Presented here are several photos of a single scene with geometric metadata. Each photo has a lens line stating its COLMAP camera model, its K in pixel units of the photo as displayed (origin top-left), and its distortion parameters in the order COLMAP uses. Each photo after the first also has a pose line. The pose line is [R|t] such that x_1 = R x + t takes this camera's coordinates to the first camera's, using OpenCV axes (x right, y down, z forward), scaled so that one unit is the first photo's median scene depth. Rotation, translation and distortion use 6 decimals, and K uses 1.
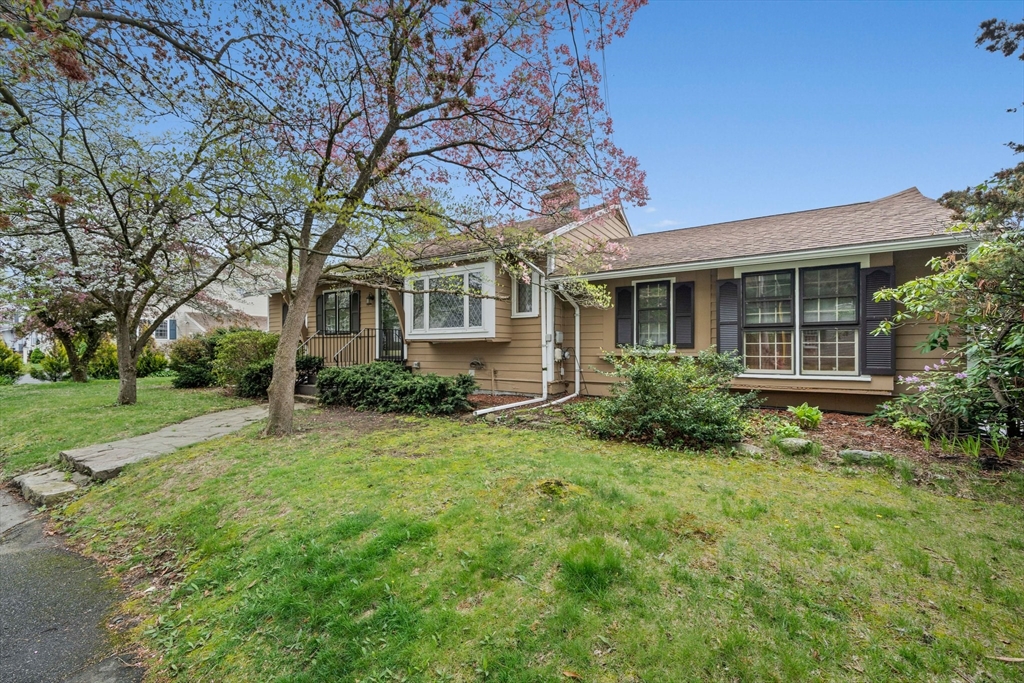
lens RADIAL K [[413.0, 0, 512.0], [0, 413.0, 341.5], [0, 0, 1]] dist [0.000749, 0.000077]
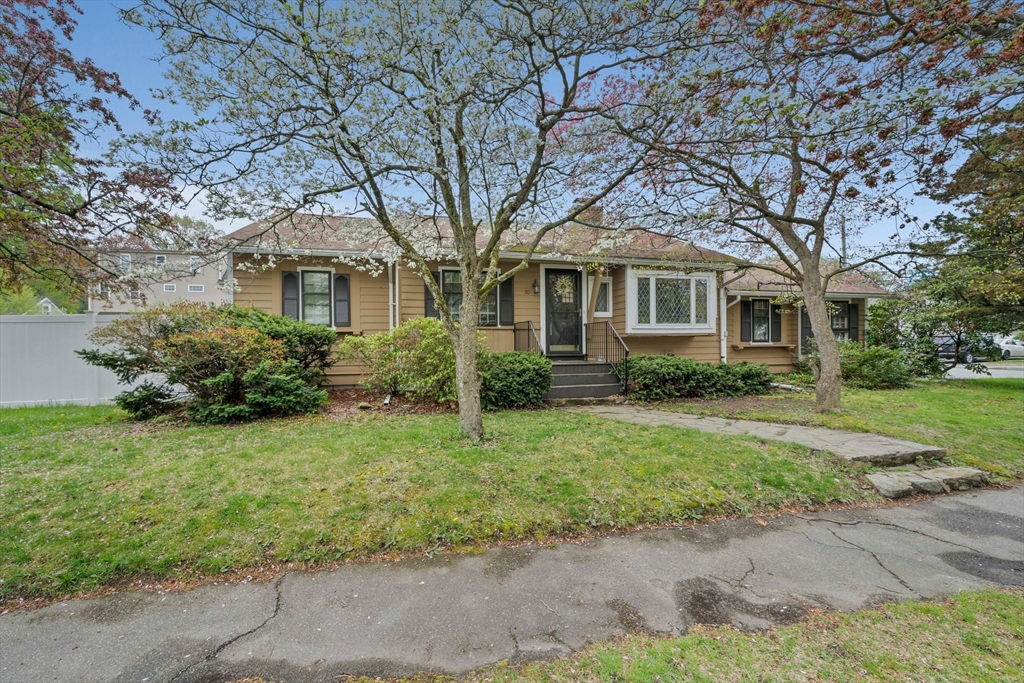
lens RADIAL K [[413.0, 0, 512.0], [0, 413.0, 341.5], [0, 0, 1]] dist [0.000749, 0.000077]
pose [[0.683923, 0.001007, 0.729553, -1.308651], [-0.005336, 0.999979, 0.003622, 0.014026], [-0.729534, -0.006370, 0.683914, 0.554218]]
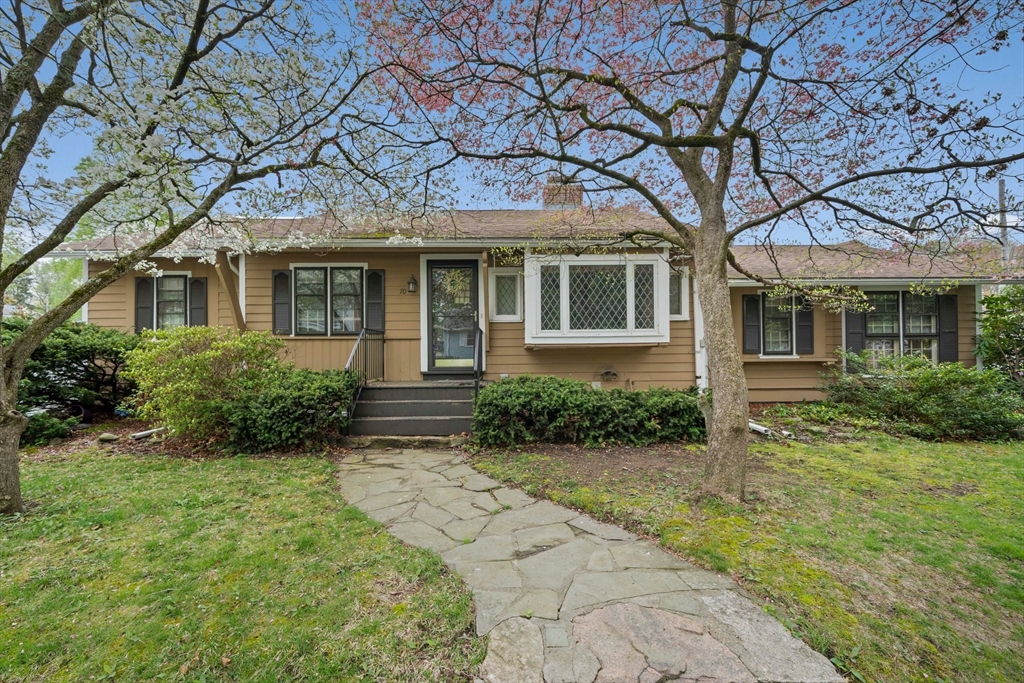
lens RADIAL K [[413.0, 0, 512.0], [0, 413.0, 341.5], [0, 0, 1]] dist [0.000749, 0.000077]
pose [[0.836780, 0.011652, 0.547415, -0.742263], [-0.003432, 0.999866, -0.016035, 0.002954], [-0.547529, 0.011539, 0.836707, 0.432863]]
